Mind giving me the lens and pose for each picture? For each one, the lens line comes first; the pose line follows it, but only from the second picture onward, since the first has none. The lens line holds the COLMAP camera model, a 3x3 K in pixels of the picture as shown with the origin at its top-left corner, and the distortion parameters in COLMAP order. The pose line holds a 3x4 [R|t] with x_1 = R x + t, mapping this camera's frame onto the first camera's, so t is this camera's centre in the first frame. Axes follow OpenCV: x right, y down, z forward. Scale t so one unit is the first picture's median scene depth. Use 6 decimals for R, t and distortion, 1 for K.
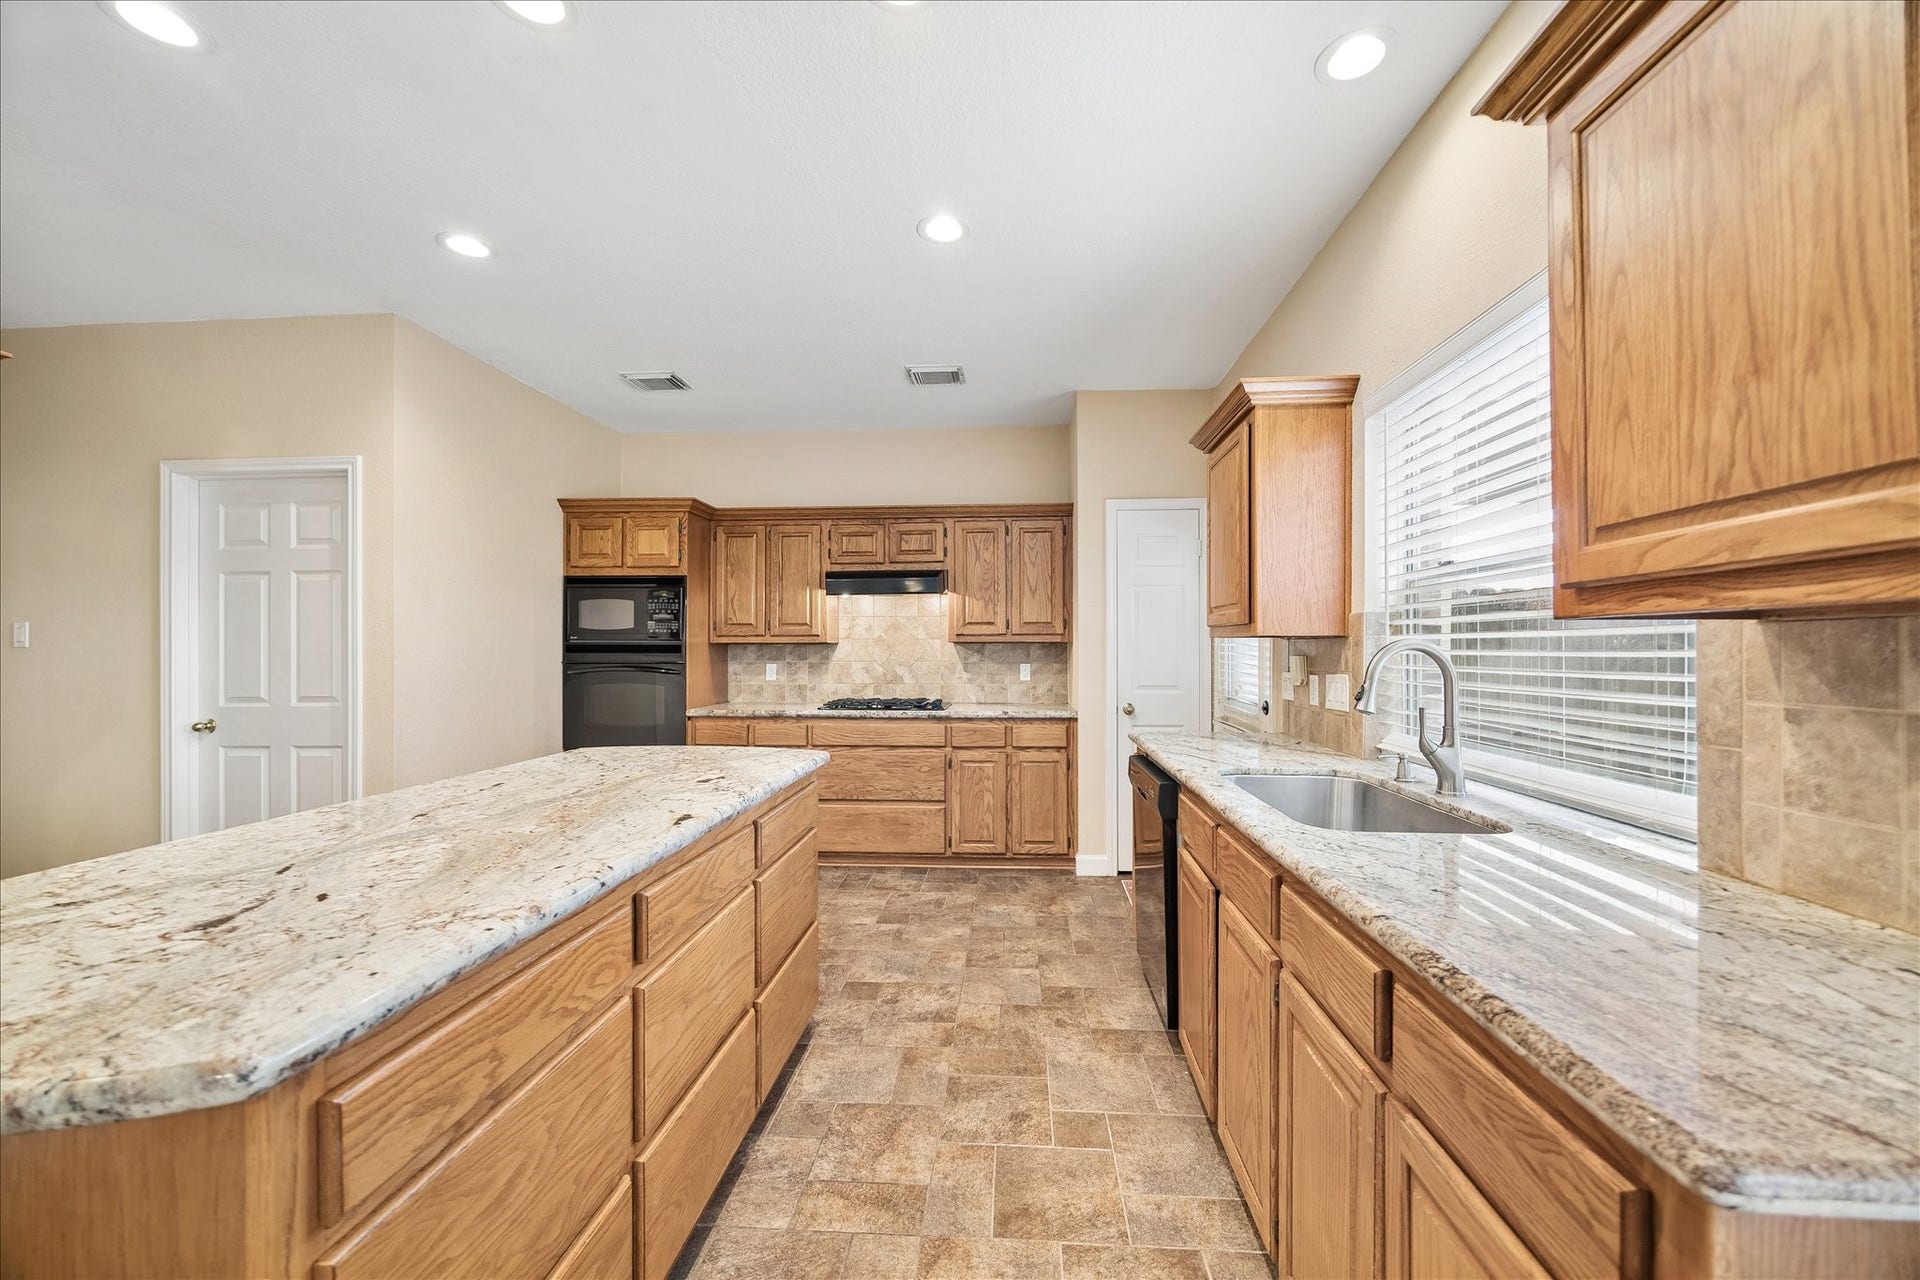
lens RADIAL K [[740.8, 0, 992.3], [0, 740.8, 647.2], [0, 0, 1]] dist [0.000353, -0.000034]
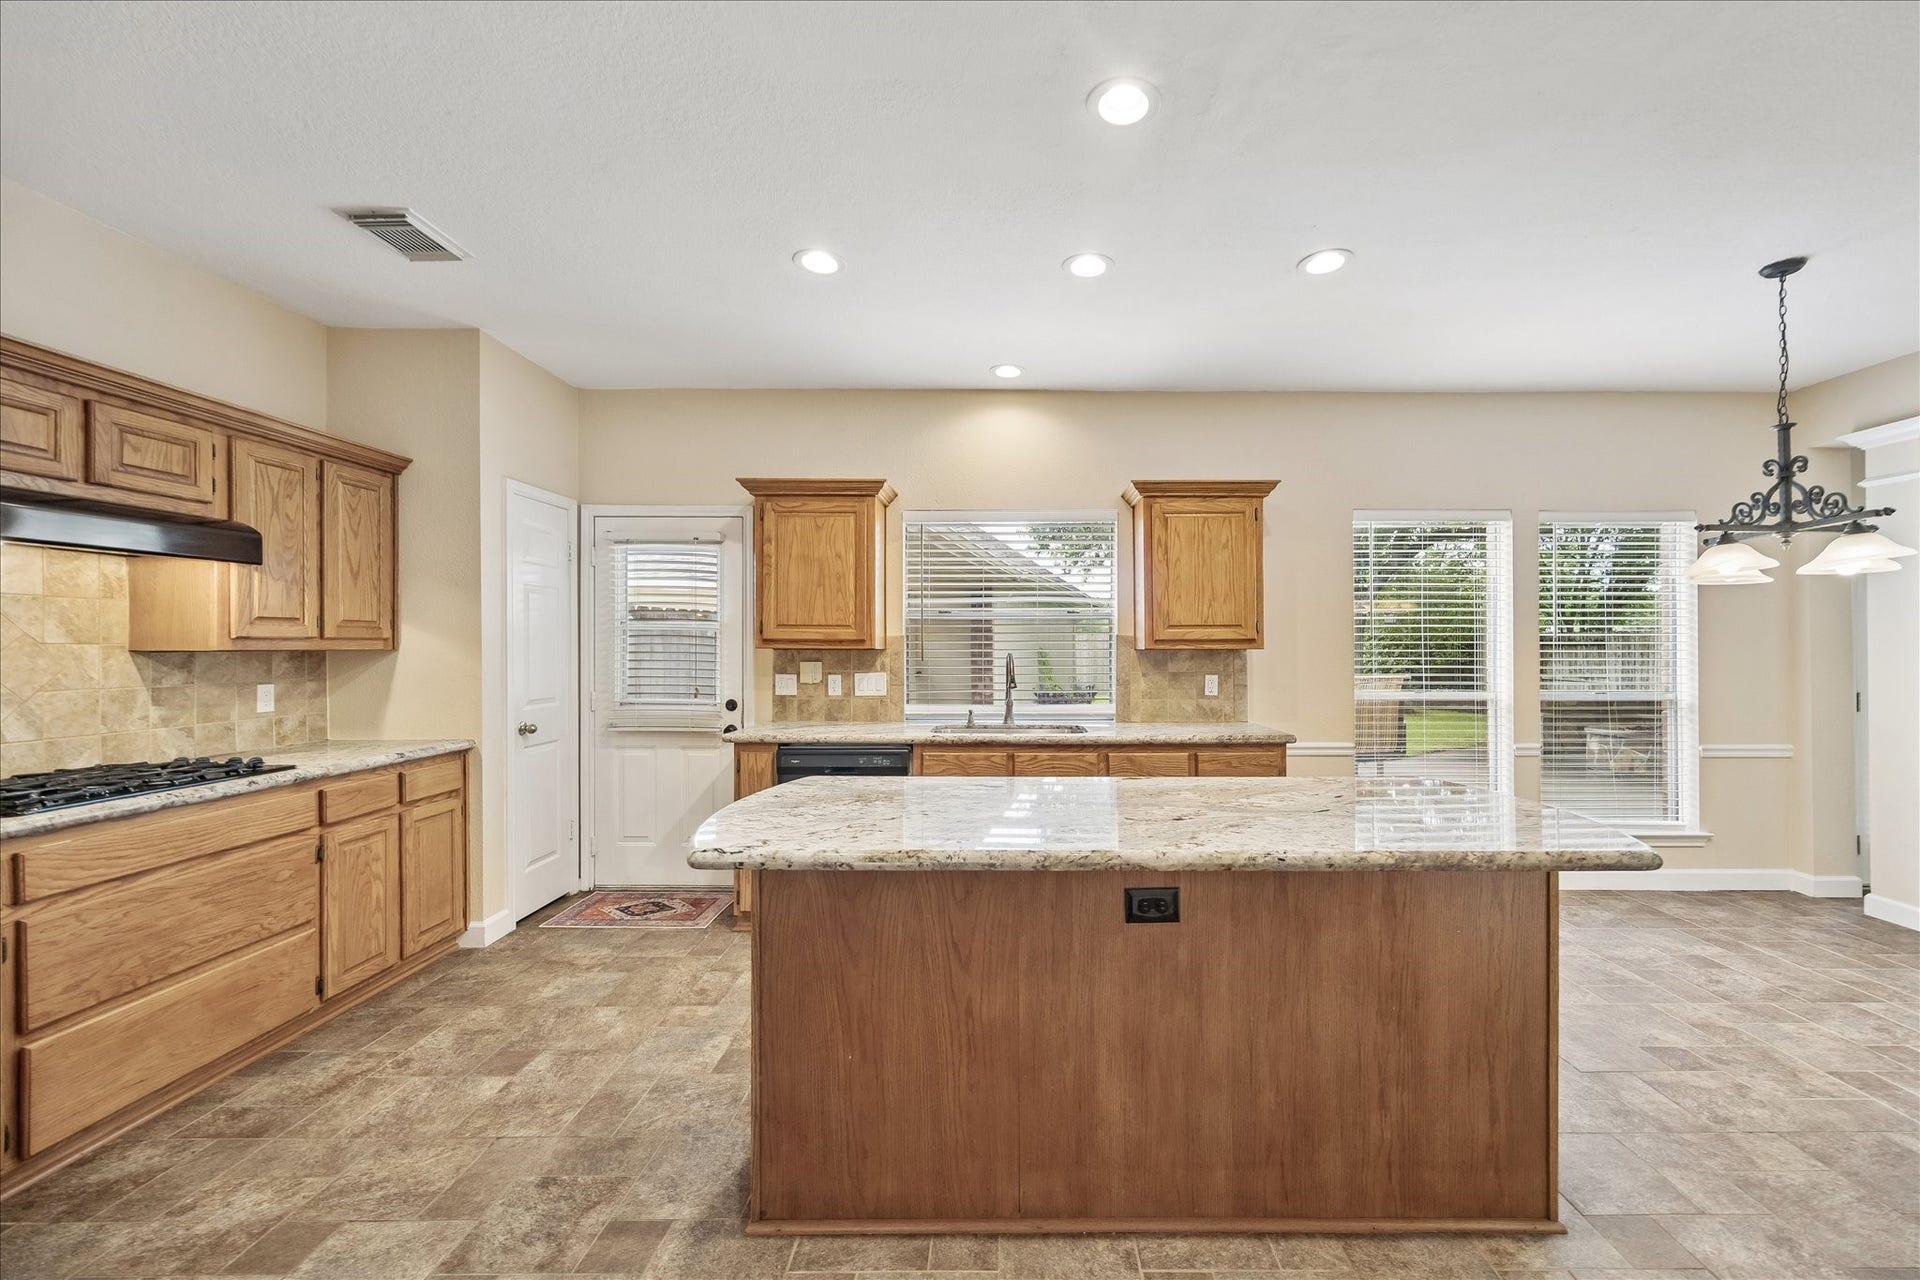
lens RADIAL K [[740.8, 0, 996.6], [0, 740.8, 647.1], [0, 0, 1]] dist [0.000353, -0.000034]
pose [[-0.031562, -0.000053, 0.999502, -0.677830], [-0.002270, 0.999997, -0.000018, -0.011851], [-0.999499, -0.002269, -0.031562, 0.473438]]
